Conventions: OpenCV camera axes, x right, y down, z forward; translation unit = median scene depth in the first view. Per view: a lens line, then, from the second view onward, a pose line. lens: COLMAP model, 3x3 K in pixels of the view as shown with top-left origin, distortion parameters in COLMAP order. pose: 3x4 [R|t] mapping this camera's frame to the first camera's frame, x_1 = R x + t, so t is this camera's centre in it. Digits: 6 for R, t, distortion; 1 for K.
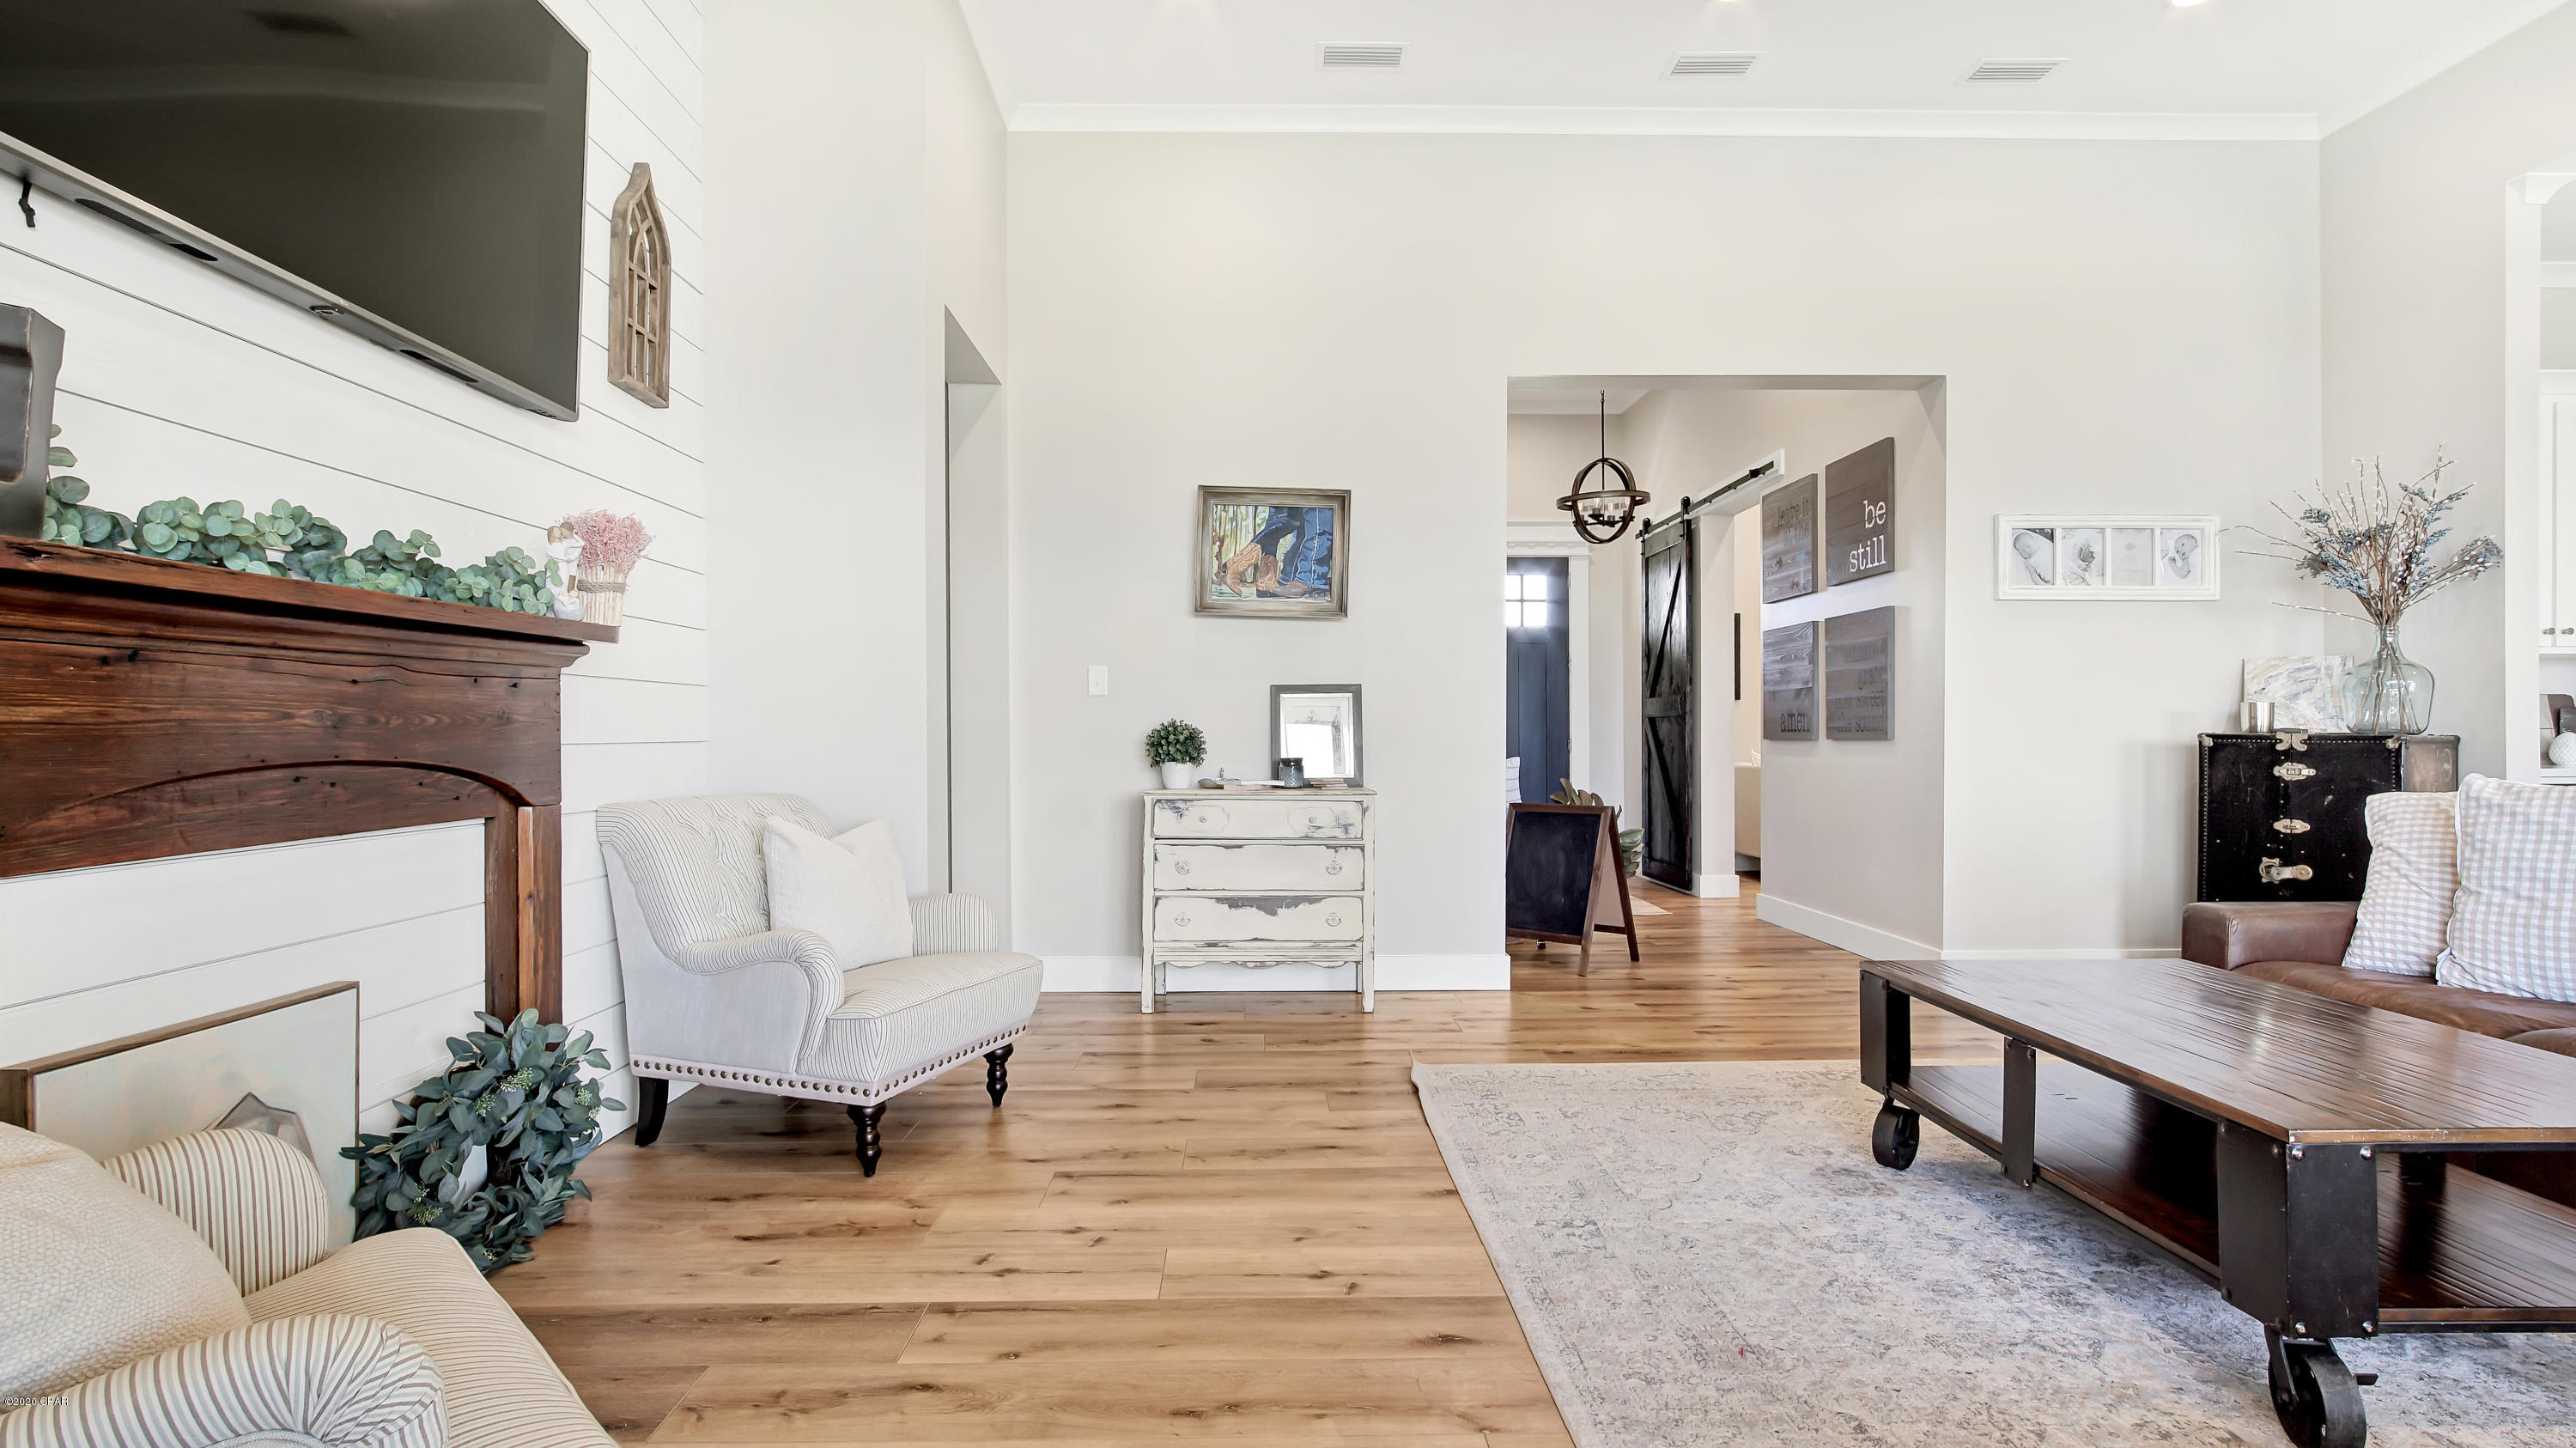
lens RADIAL K [[1243.8, 0, 1283.6], [0, 1243.8, 727.0], [0, 0, 1]] dist [0.000328, 0.000576]
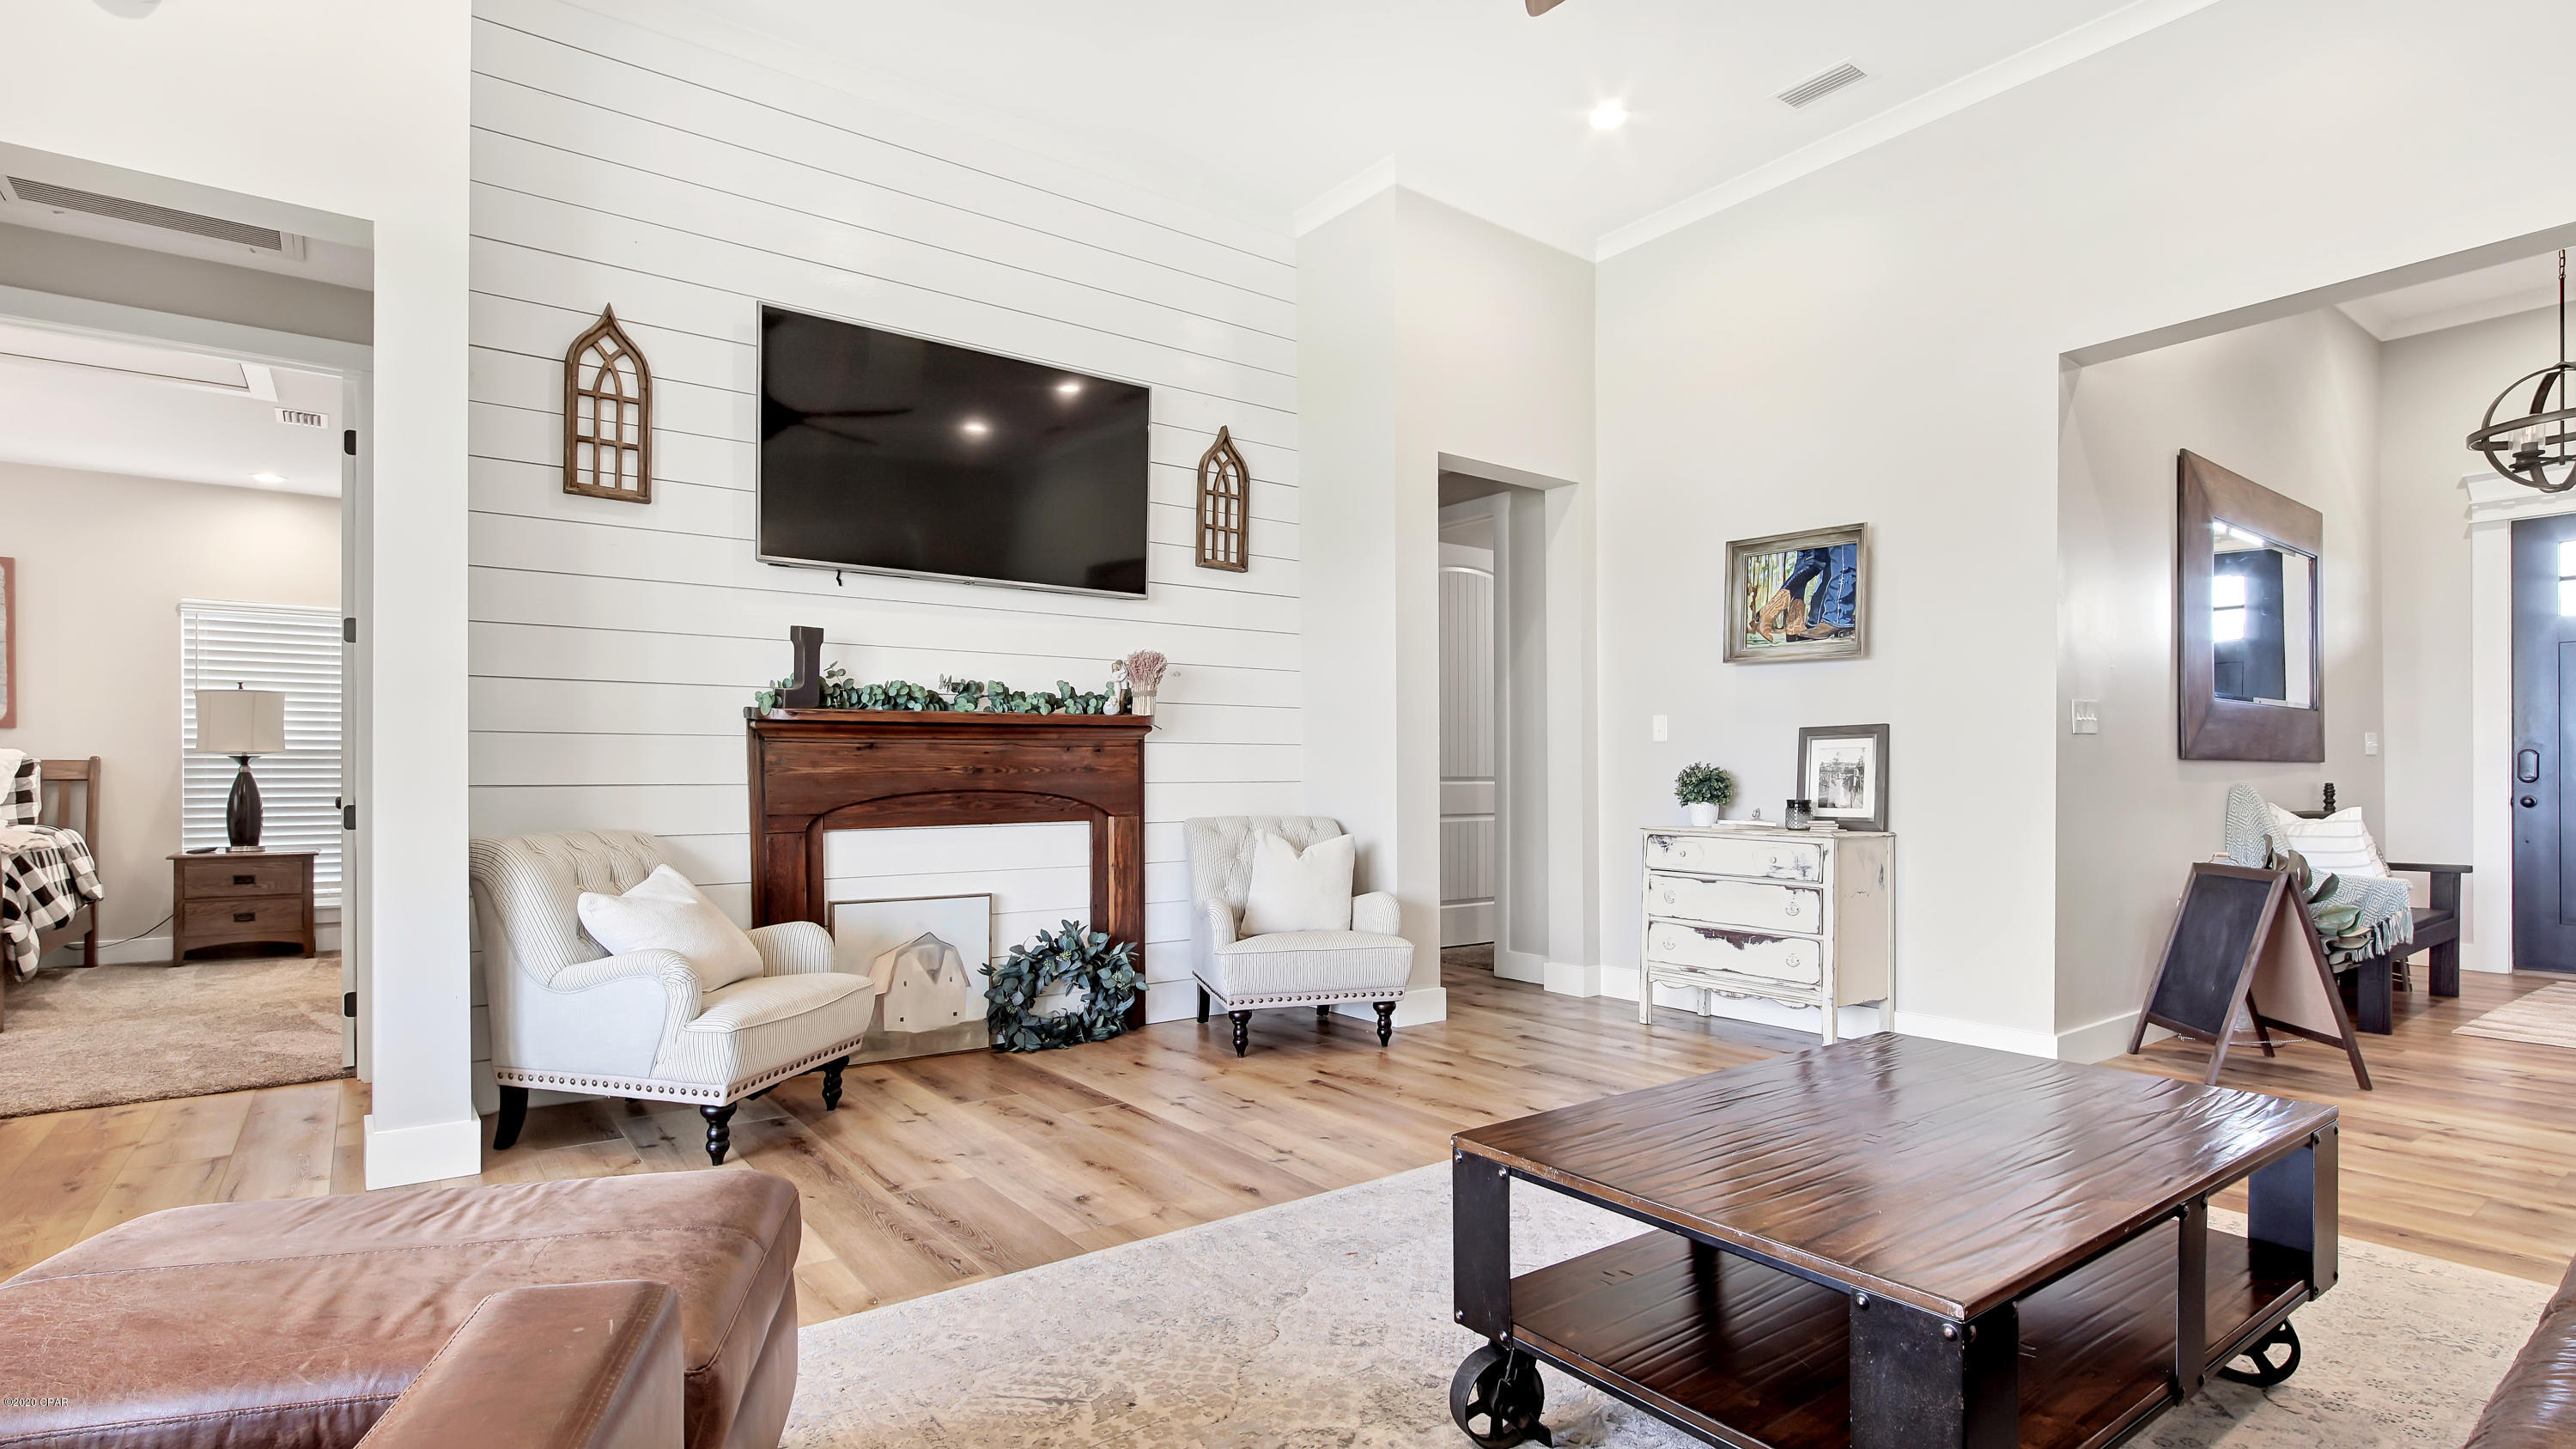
lens RADIAL K [[1235.6, 0, 1292.5], [0, 1235.6, 773.8], [0, 0, 1]] dist [-0.015220, 0.000240]
pose [[0.584437, -0.000636, -0.811439, 0.613216], [0.005386, 0.999981, 0.003096, -0.001735], [0.811422, -0.006180, 0.584429, 0.087460]]
